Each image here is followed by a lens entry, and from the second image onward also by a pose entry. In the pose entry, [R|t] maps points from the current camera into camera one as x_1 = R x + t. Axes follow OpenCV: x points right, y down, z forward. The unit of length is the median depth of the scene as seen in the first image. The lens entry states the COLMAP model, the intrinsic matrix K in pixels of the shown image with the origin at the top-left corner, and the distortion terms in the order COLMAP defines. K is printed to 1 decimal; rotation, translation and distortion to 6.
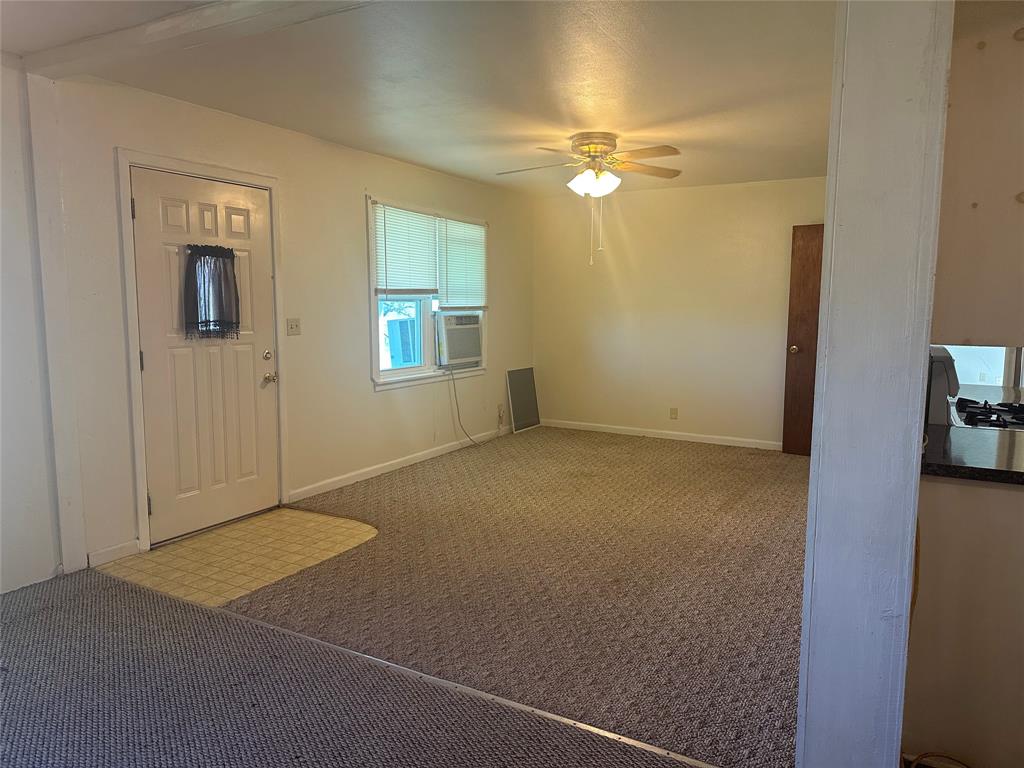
lens RADIAL K [[714.2, 0, 511.9], [0, 714.2, 387.4], [0, 0, 1]] dist [0.047910, -0.003864]
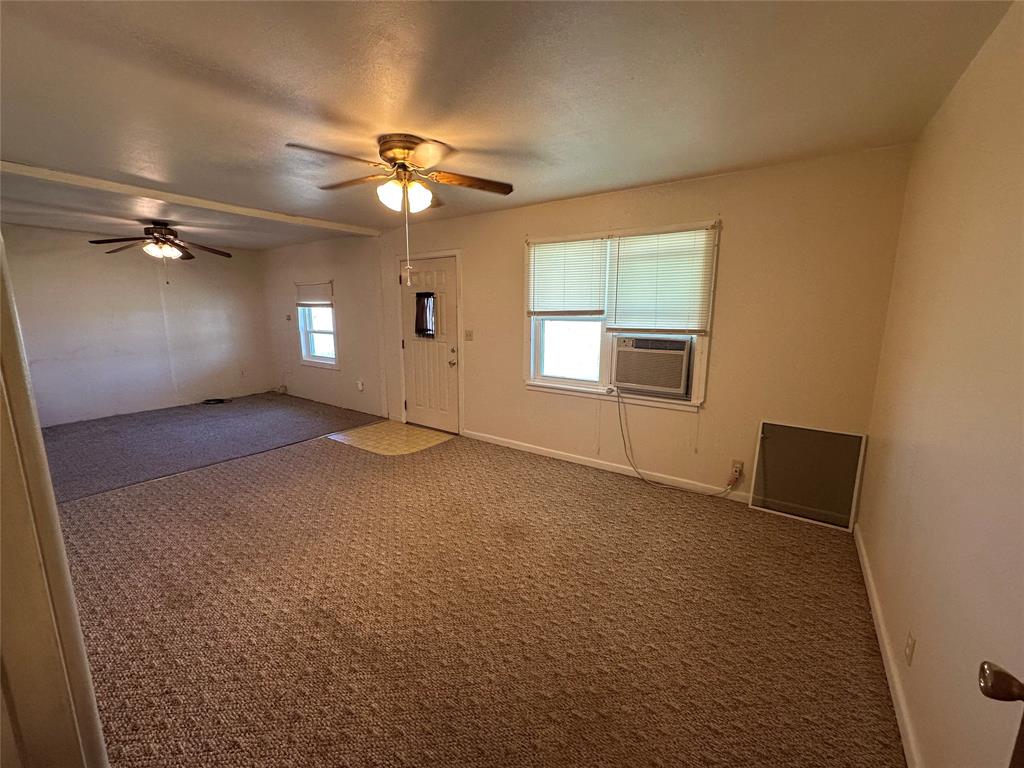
lens RADIAL K [[411.3, 0, 512.2], [0, 411.3, 383.2], [0, 0, 1]] dist [0.000195, -0.000014]
pose [[-0.102446, 0.168751, -0.980320, 0.559680], [-0.121345, 0.976025, 0.180692, -0.140005], [0.987310, 0.137468, -0.079512, 1.035003]]
